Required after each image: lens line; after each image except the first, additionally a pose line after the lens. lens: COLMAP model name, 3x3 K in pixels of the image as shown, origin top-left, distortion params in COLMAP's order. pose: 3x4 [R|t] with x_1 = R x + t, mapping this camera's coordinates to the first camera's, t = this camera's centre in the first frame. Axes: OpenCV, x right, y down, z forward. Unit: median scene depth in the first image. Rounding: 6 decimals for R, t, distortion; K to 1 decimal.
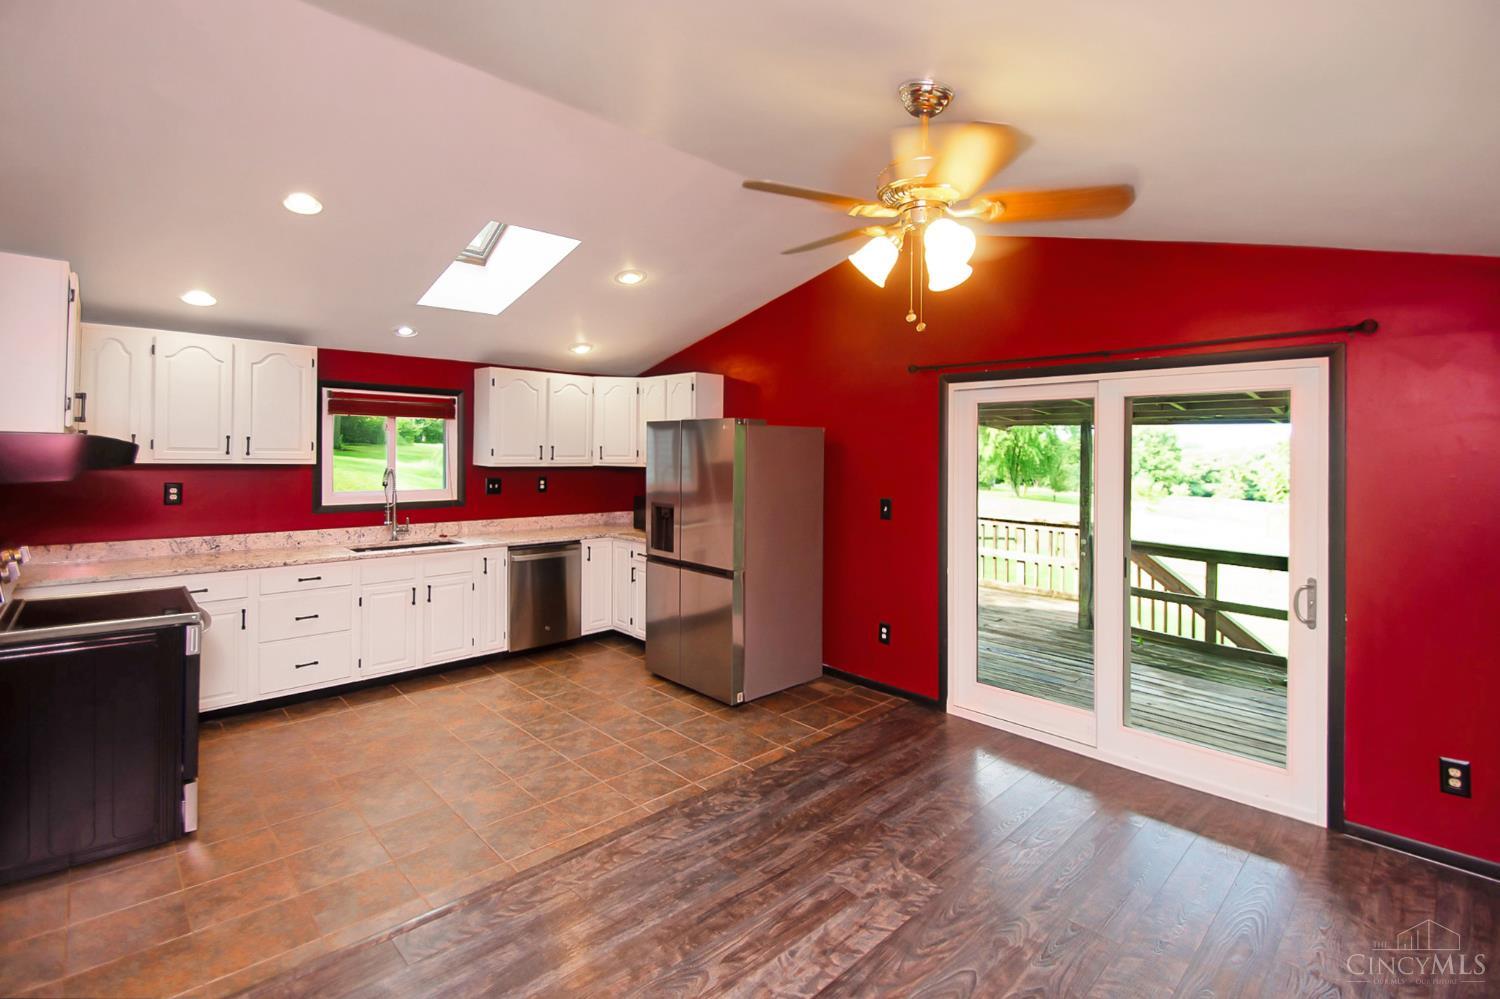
lens RADIAL K [[680.6, 0, 746.1], [0, 680.6, 456.3], [0, 0, 1]] dist [0.024487, -0.000683]
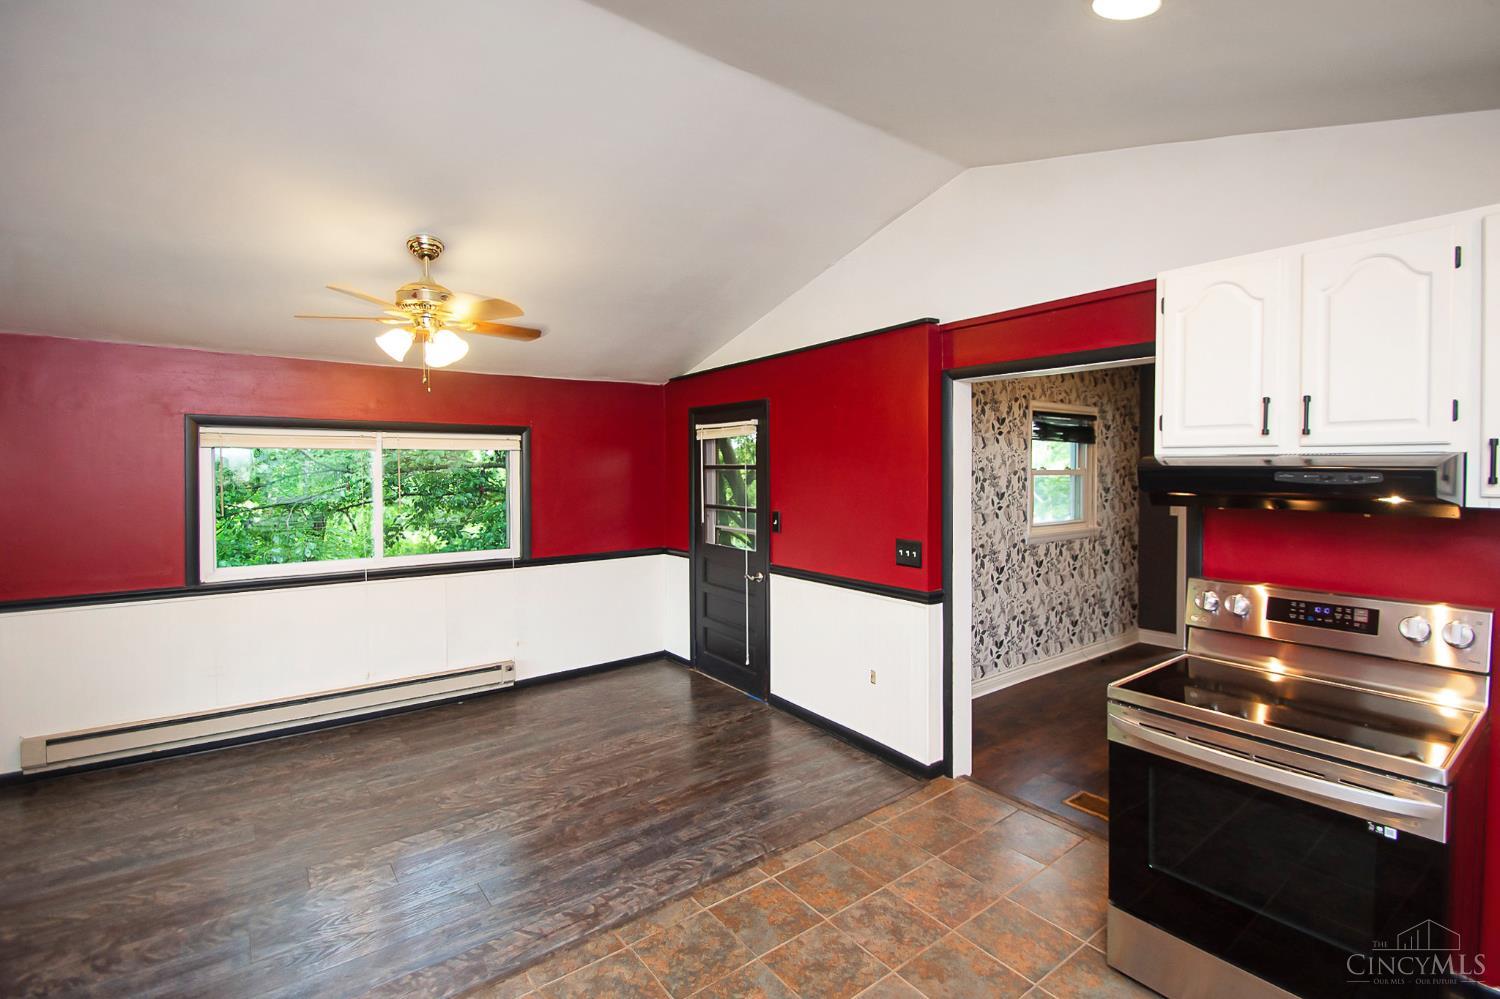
lens RADIAL K [[681.6, 0, 726.0], [0, 681.6, 482.6], [0, 0, 1]] dist [0.019959, -0.016062]
pose [[-0.988526, -0.010240, 0.150702, -0.318958], [-0.006214, 0.999612, 0.027157, -0.010108], [-0.150922, 0.025908, -0.988206, 1.187405]]
